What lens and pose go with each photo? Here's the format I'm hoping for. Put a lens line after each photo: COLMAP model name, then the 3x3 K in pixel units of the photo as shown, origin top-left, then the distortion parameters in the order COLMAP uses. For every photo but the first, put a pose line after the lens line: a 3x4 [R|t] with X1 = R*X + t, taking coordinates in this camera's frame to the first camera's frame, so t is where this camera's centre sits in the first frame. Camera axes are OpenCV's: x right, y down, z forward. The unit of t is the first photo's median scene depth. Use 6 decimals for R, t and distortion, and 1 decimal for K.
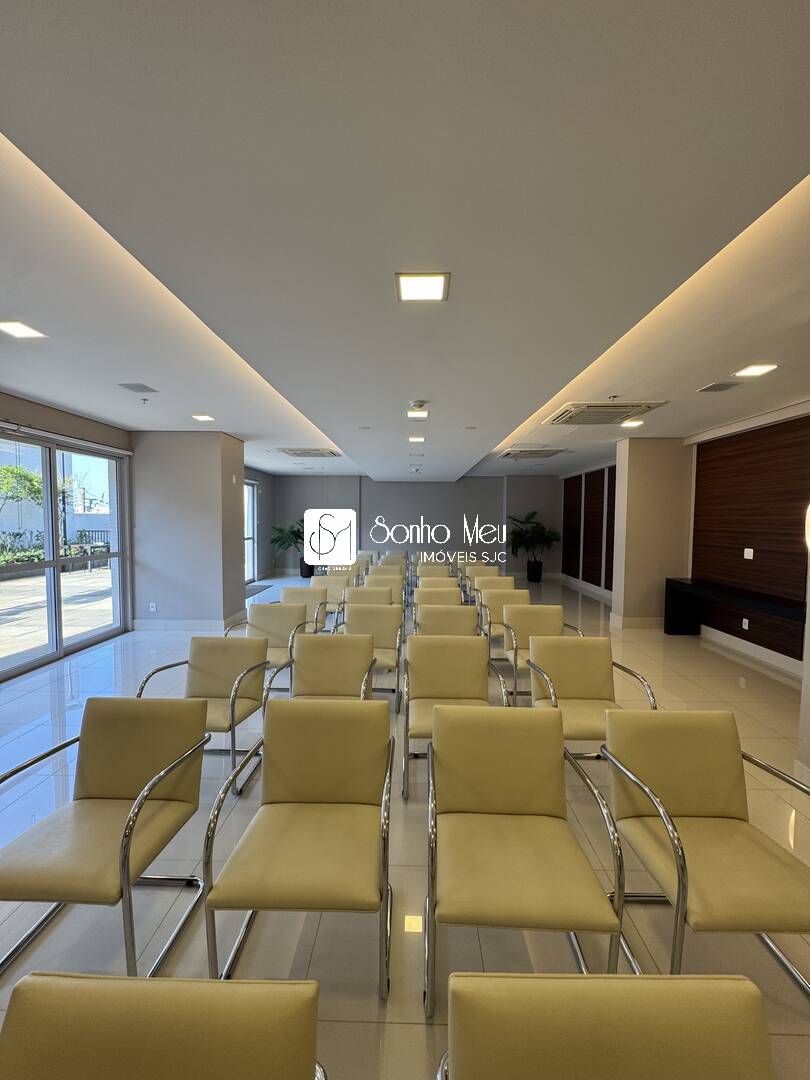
lens RADIAL K [[431.5, 0, 405.0], [0, 431.5, 540.0], [0, 0, 1]] dist [-0.002801, 0.000328]
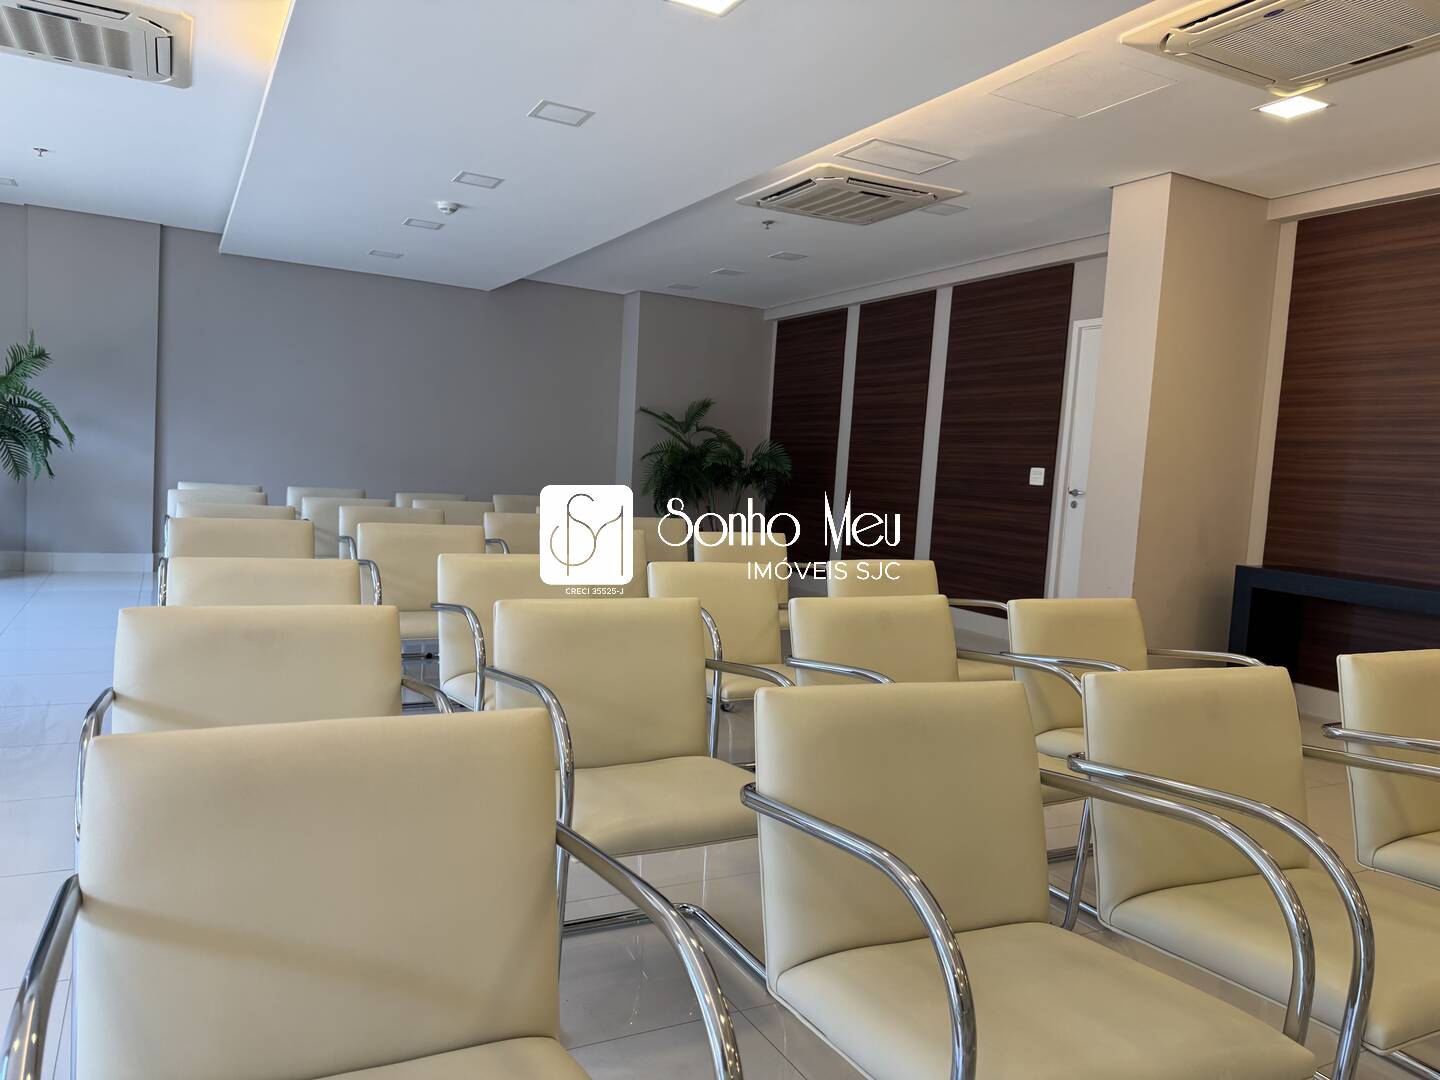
lens RADIAL K [[1020.6, 0, 712.3], [0, 1020.6, 538.6], [0, 0, 1]] dist [0.090632, -0.001978]
pose [[0.878769, 0.009939, 0.477144, -0.228449], [-0.030116, 0.998945, 0.034656, 0.045026], [-0.476296, -0.044824, 0.878142, 0.405083]]
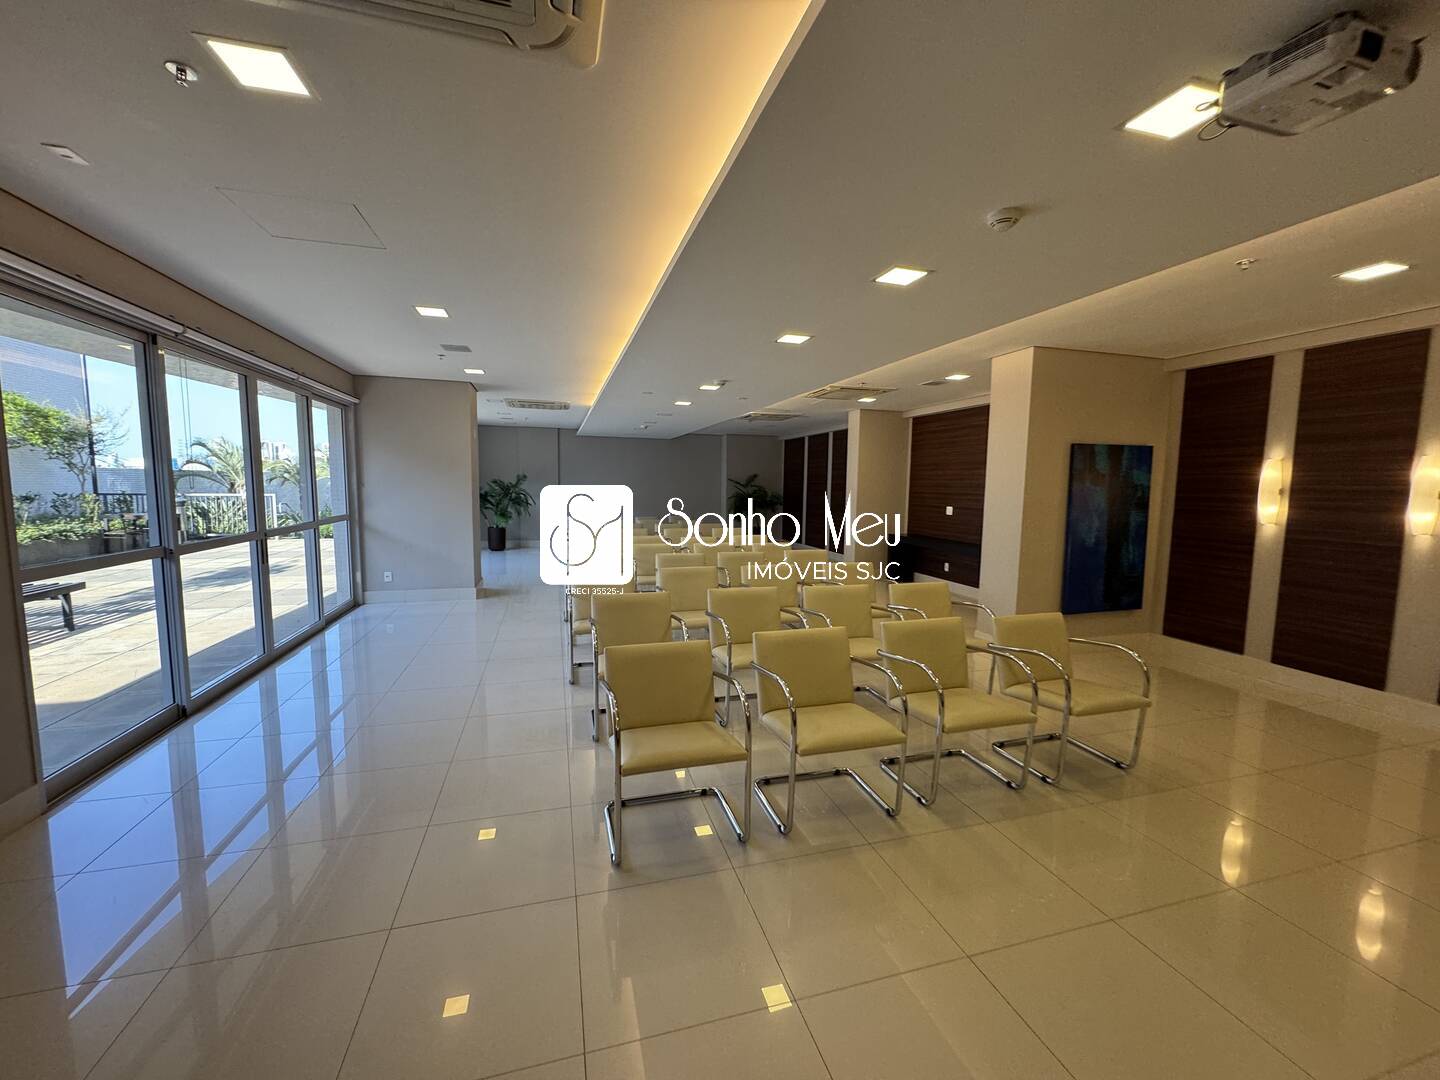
lens RADIAL K [[575.3, 0, 724.6], [0, 575.3, 536.9], [0, 0, 1]] dist [-0.002801, 0.000328]
pose [[0.952228, -0.019909, 0.304739, -0.279685], [0.006106, 0.998914, 0.046179, 0.023186], [-0.305327, -0.042113, 0.951316, -0.327844]]
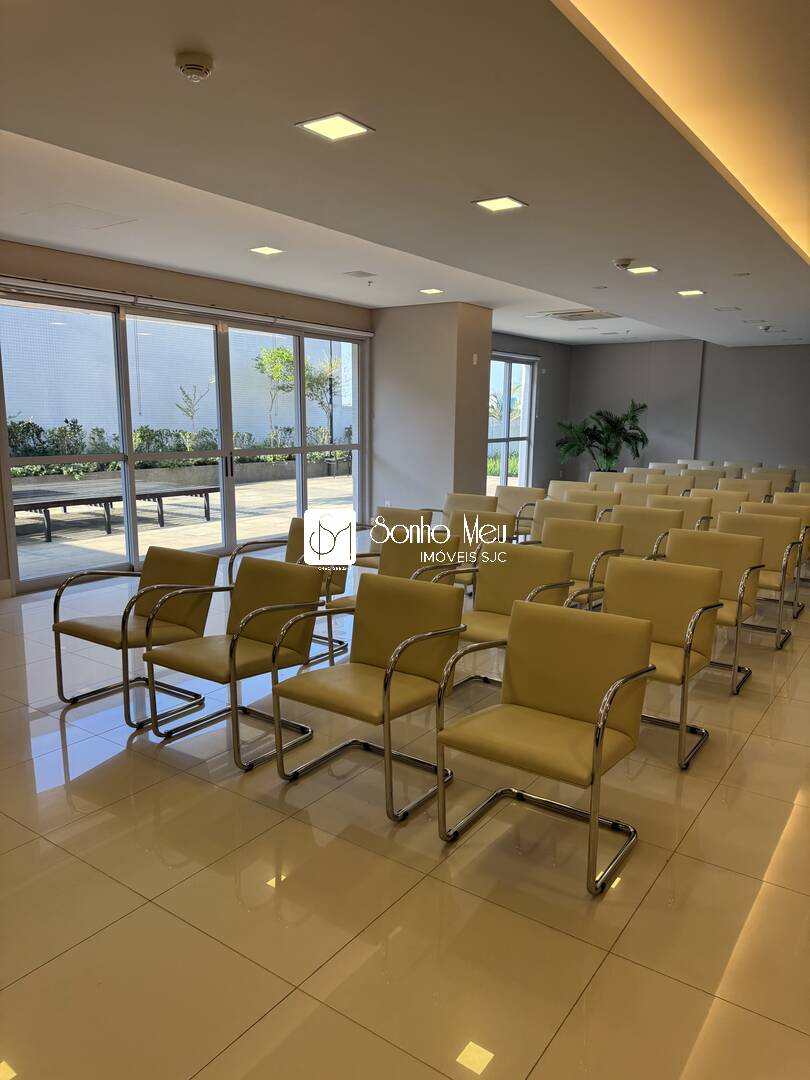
lens RADIAL K [[765.4, 0, 405.0], [0, 765.4, 540.0], [0, 0, 1]] dist [0.090632, -0.001978]
pose [[0.826979, 0.092513, -0.554569, 0.352653], [-0.032171, 0.992540, 0.117600, 0.034559], [0.561311, -0.079411, 0.823786, -0.325227]]
